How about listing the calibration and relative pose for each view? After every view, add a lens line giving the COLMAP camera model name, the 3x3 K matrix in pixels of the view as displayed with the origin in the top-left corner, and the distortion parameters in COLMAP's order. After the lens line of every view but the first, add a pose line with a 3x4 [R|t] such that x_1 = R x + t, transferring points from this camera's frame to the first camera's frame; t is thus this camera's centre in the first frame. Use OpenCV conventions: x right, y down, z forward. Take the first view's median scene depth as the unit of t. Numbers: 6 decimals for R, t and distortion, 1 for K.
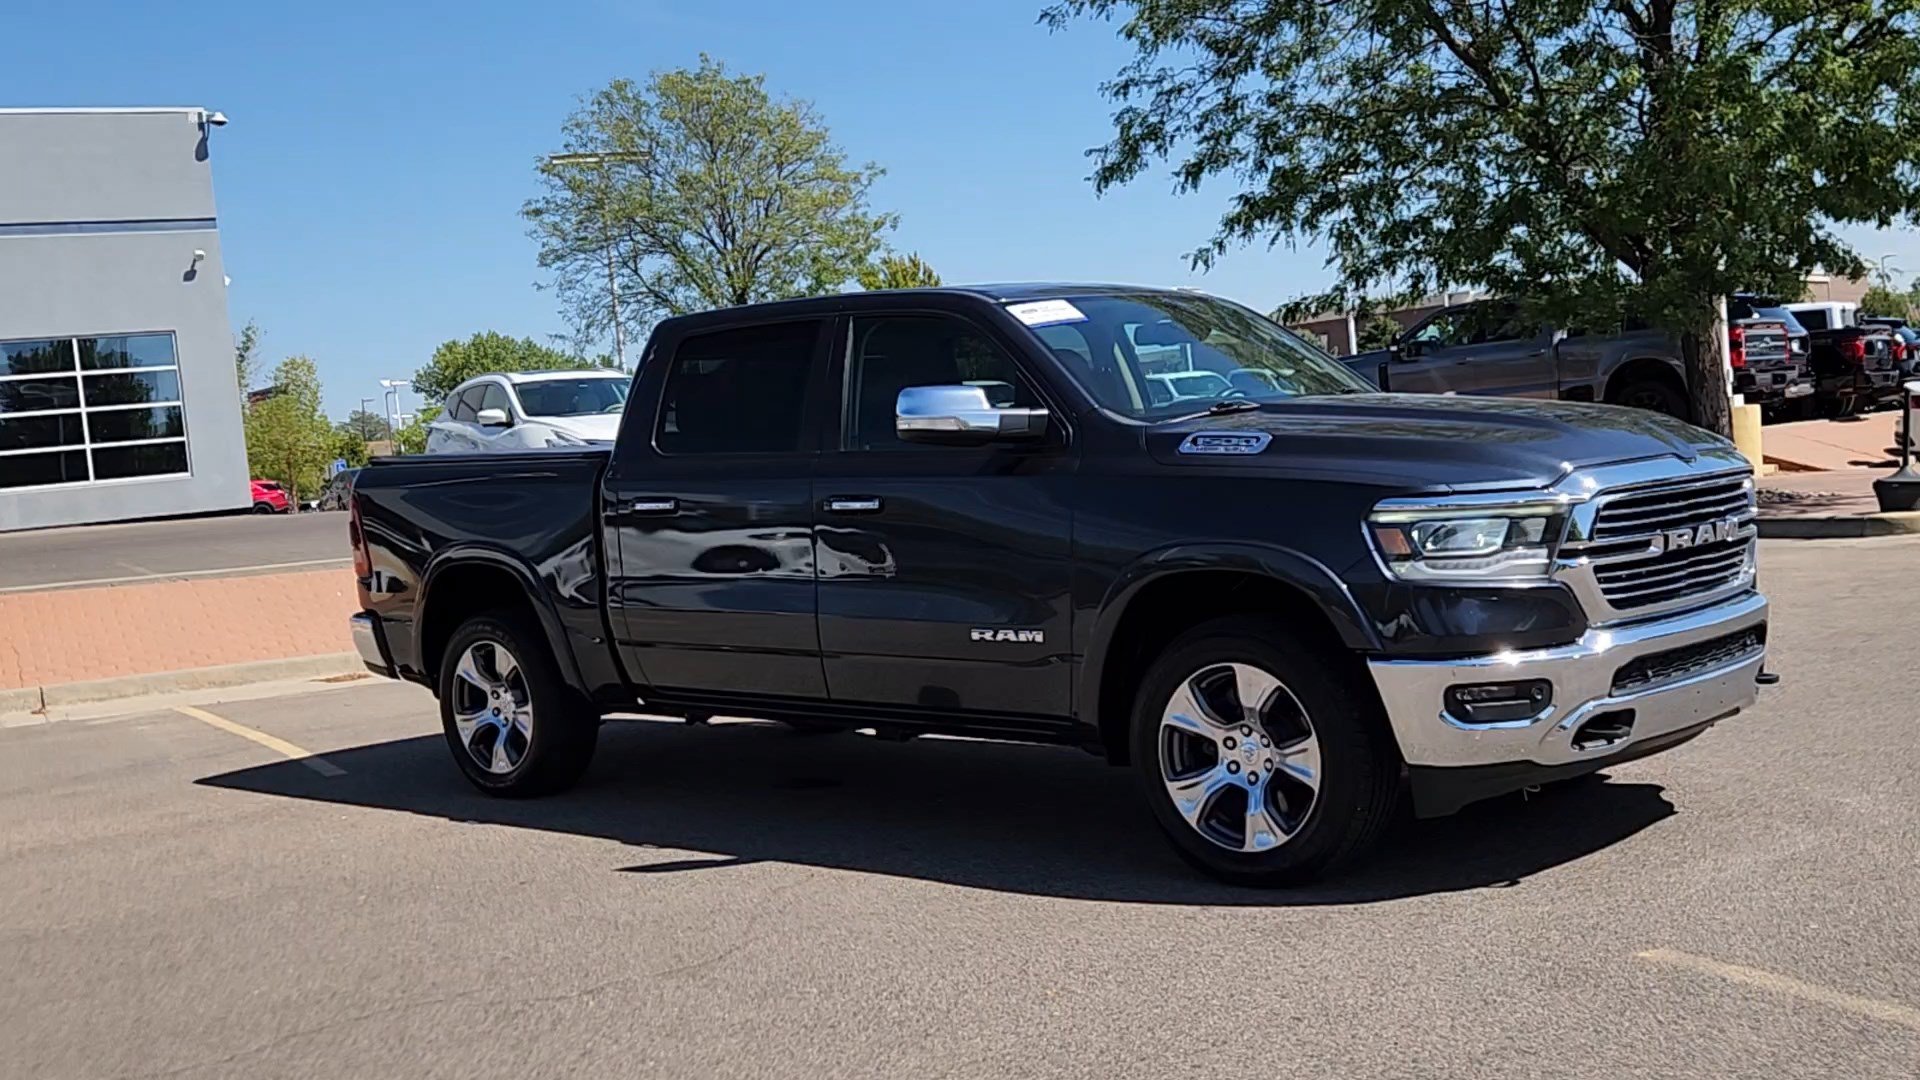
lens RADIAL K [[2046.1, 0, 949.2], [0, 2046.1, 533.5], [0, 0, 1]] dist [0.029211, 0.000000]
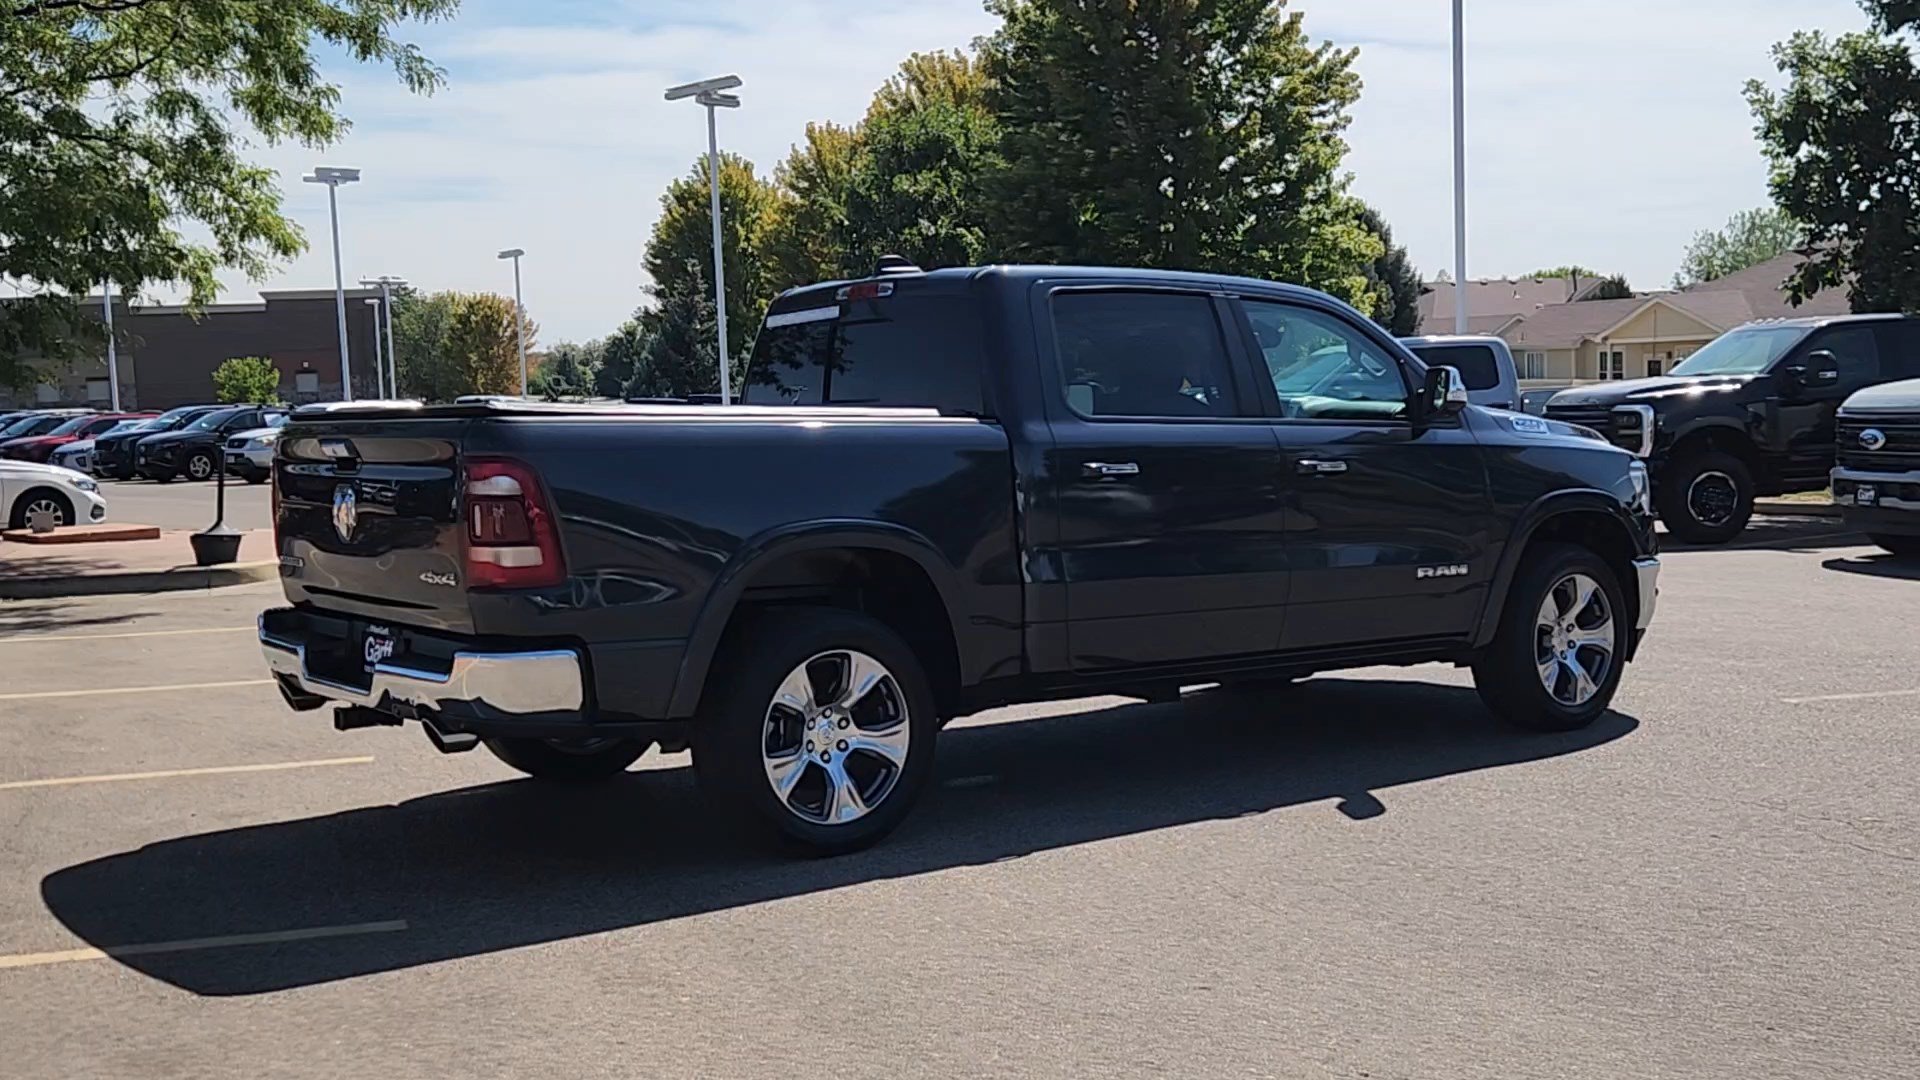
lens RADIAL K [[2046.1, 0, 954.5], [0, 2046.1, 551.9], [0, 0, 1]] dist [0.029211, 0.000000]
pose [[0.186166, -0.001549, 0.982517, -1.161326], [0.054511, 0.998475, -0.008755, 0.030216], [-0.981005, 0.055188, 0.185966, 0.979000]]
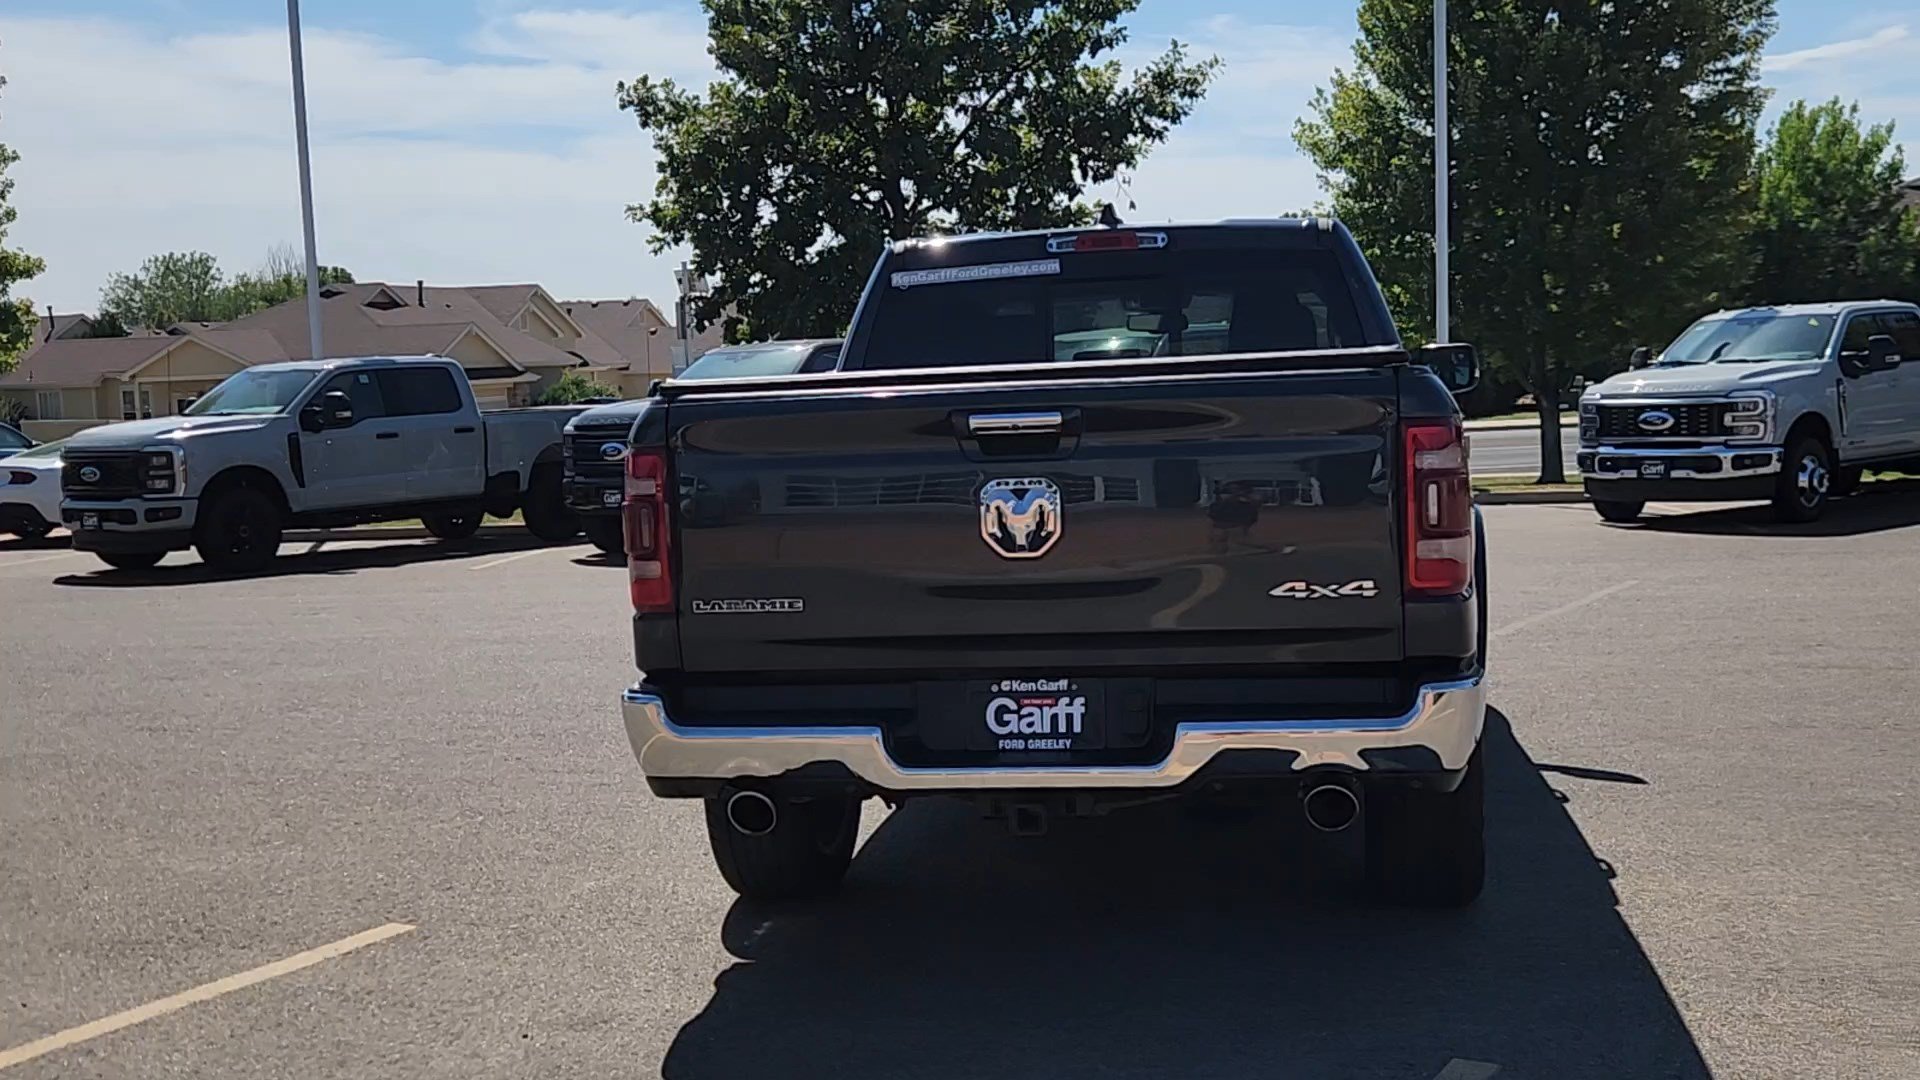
lens RADIAL K [[2046.1, 0, 950.5], [0, 2046.1, 542.0], [0, 0, 1]] dist [0.029211, 0.000000]
pose [[-0.528693, 0.034720, 0.848103, -0.827003], [0.115167, 0.992858, 0.031147, -0.024824], [-0.840964, 0.114141, -0.528915, 1.772763]]
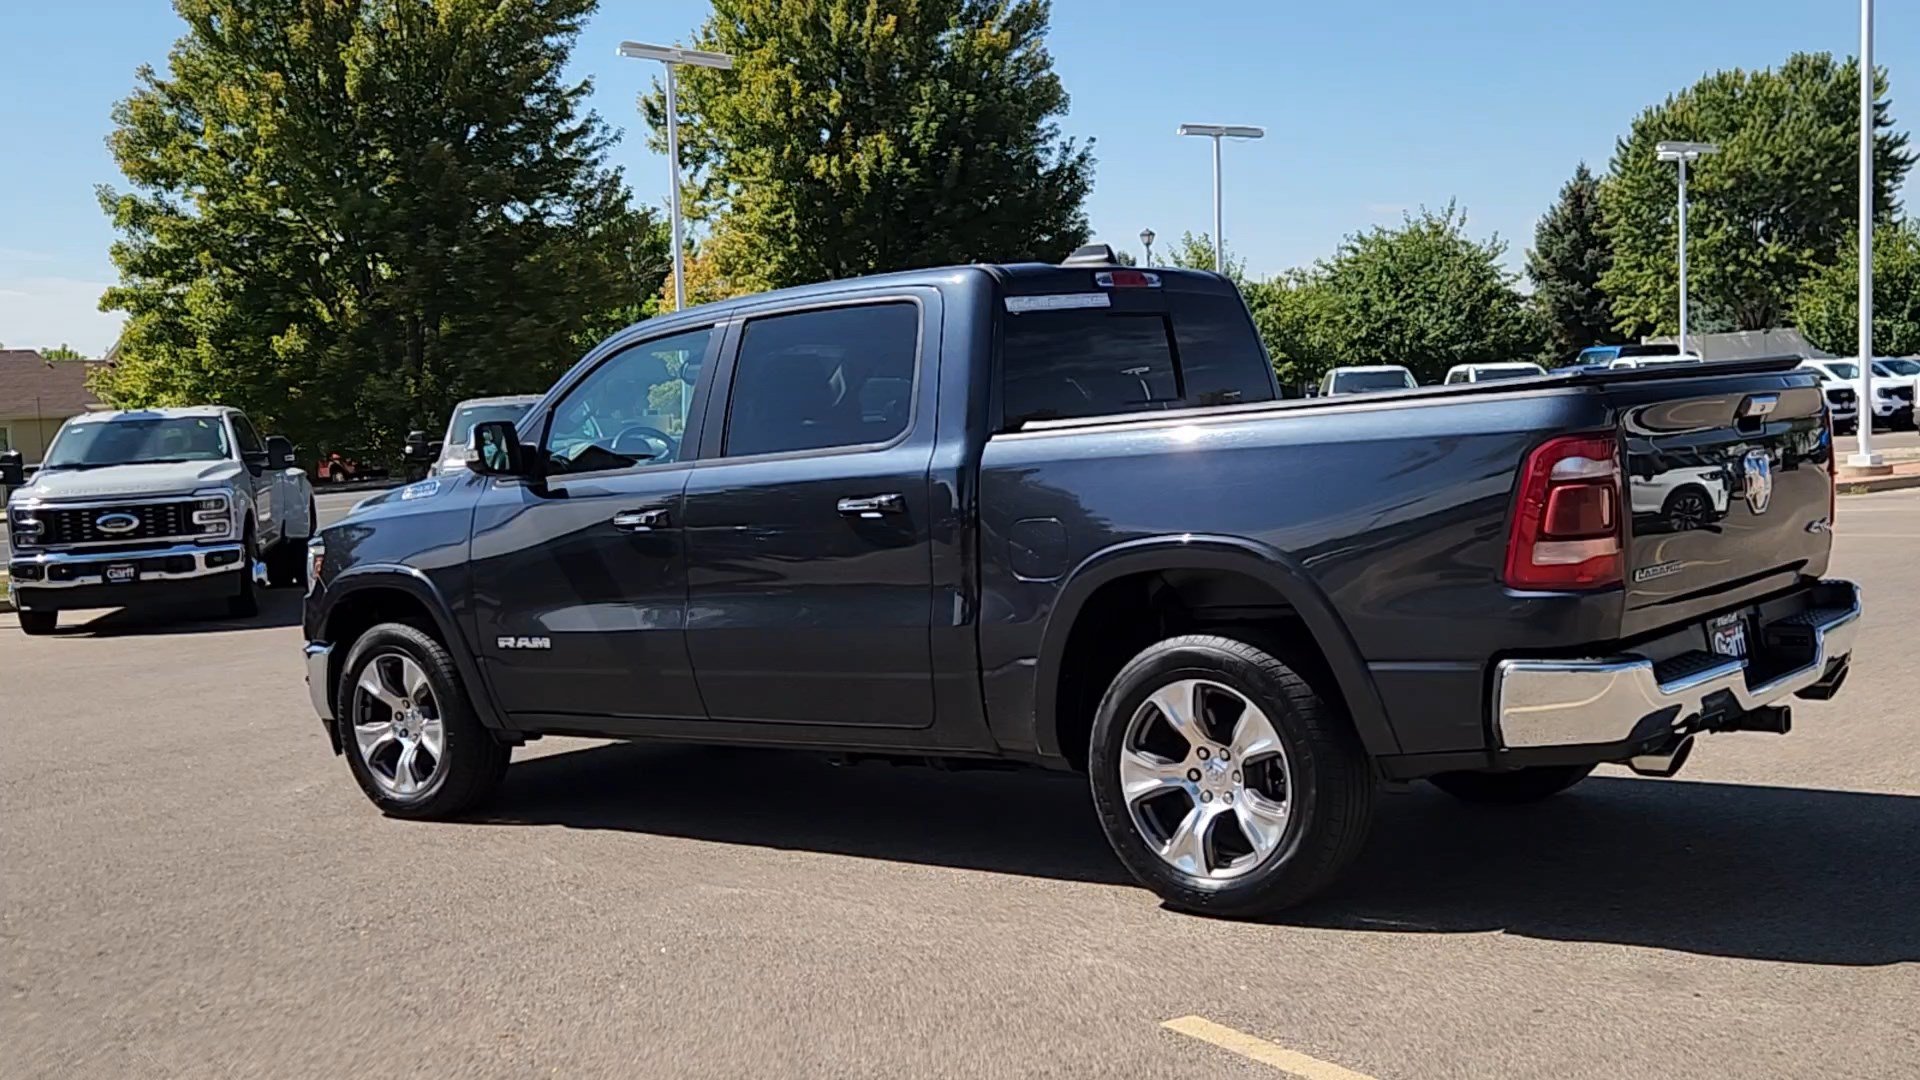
lens RADIAL K [[2046.1, 0, 940.1], [0, 2046.1, 536.2], [0, 0, 1]] dist [0.029211, 0.000000]
pose [[-0.989836, 0.136556, -0.039704, 0.043579], [0.131711, 0.985587, 0.106165, -0.115320], [0.053629, 0.099856, -0.993556, 2.194646]]
